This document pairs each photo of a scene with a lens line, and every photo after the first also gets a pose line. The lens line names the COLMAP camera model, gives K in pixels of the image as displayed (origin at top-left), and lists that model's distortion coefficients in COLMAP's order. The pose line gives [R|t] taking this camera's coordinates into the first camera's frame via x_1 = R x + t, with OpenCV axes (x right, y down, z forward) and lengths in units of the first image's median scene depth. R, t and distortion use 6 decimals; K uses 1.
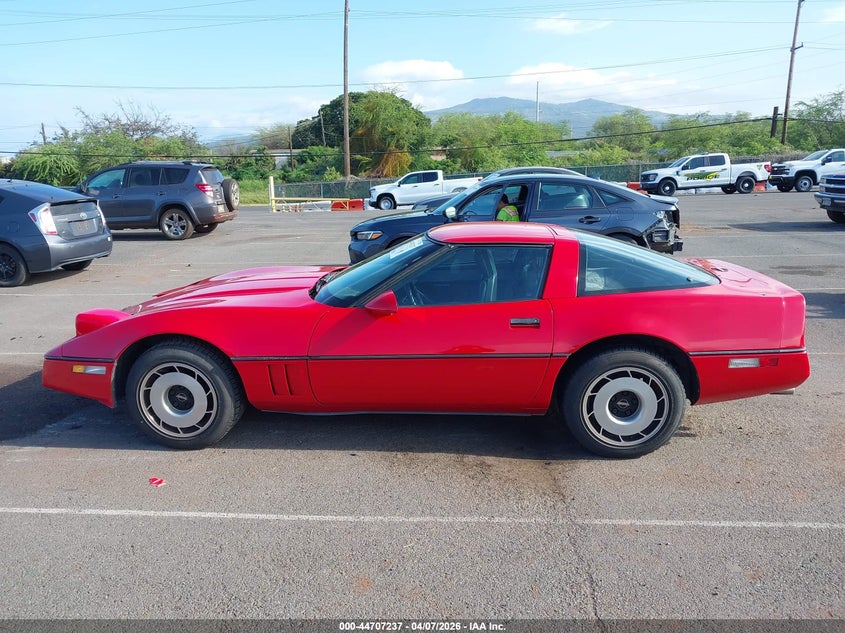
lens RADIAL K [[669.0, 0, 410.9], [0, 669.0, 318.4], [0, 0, 1]] dist [0.000636, 0.006758]
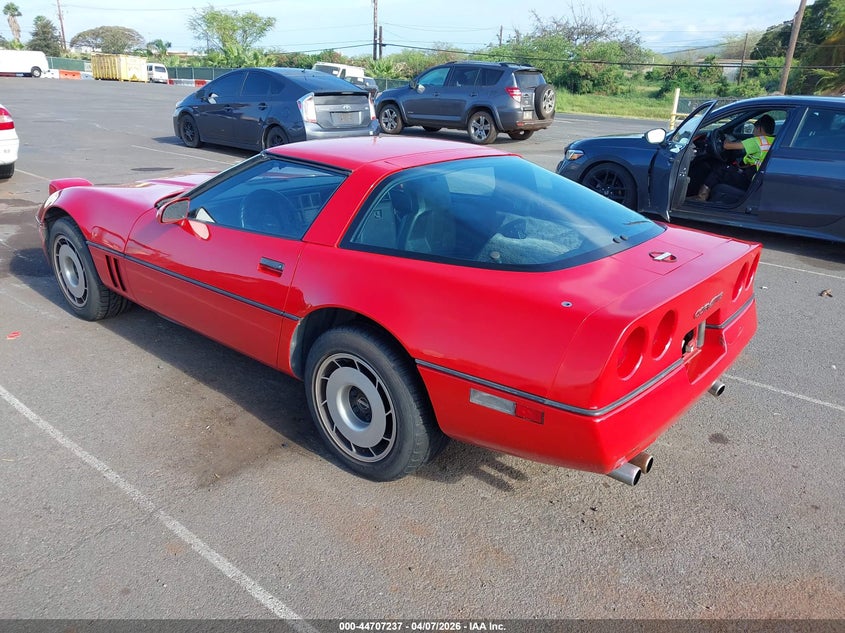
lens RADIAL K [[669.0, 0, 410.9], [0, 669.0, 318.4], [0, 0, 1]] dist [0.000636, 0.006758]
pose [[0.803362, 0.246560, -0.542050, 0.172454], [-0.176986, 0.967984, 0.177996, -0.023485], [0.568582, -0.047060, 0.821279, 0.104411]]
